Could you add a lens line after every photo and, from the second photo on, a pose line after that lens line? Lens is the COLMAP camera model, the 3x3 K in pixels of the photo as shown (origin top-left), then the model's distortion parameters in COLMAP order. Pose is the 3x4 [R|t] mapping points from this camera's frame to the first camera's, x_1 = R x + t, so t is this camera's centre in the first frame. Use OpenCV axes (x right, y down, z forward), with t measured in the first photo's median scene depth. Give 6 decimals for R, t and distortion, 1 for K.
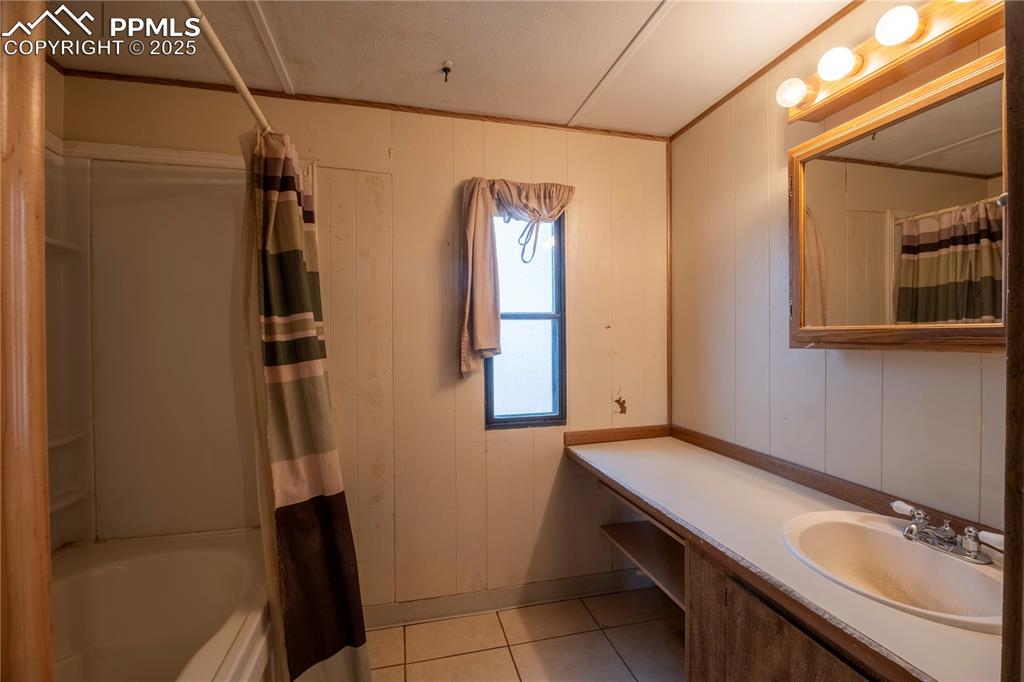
lens RADIAL K [[445.7, 0, 512.0], [0, 445.7, 341.0], [0, 0, 1]] dist [-0.010790, -0.000759]
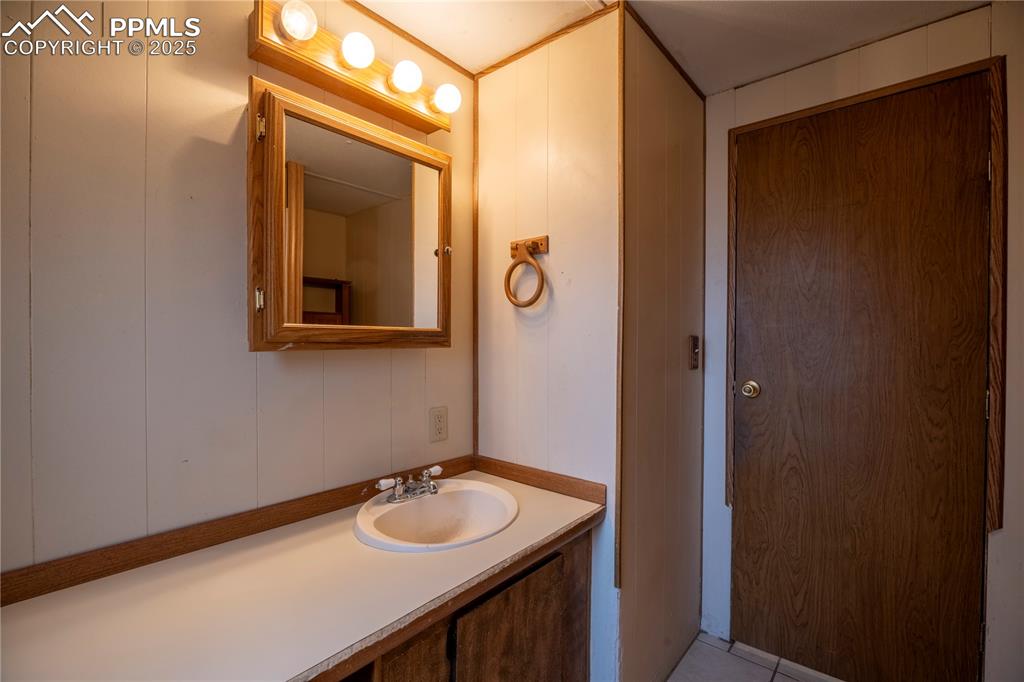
lens RADIAL K [[445.7, 0, 512.0], [0, 445.7, 341.0], [0, 0, 1]] dist [-0.010790, -0.000759]
pose [[-0.569797, -0.004168, 0.821775, -0.265232], [0.004437, 0.999957, 0.008147, -0.006257], [-0.821773, 0.008288, -0.569754, 1.376369]]
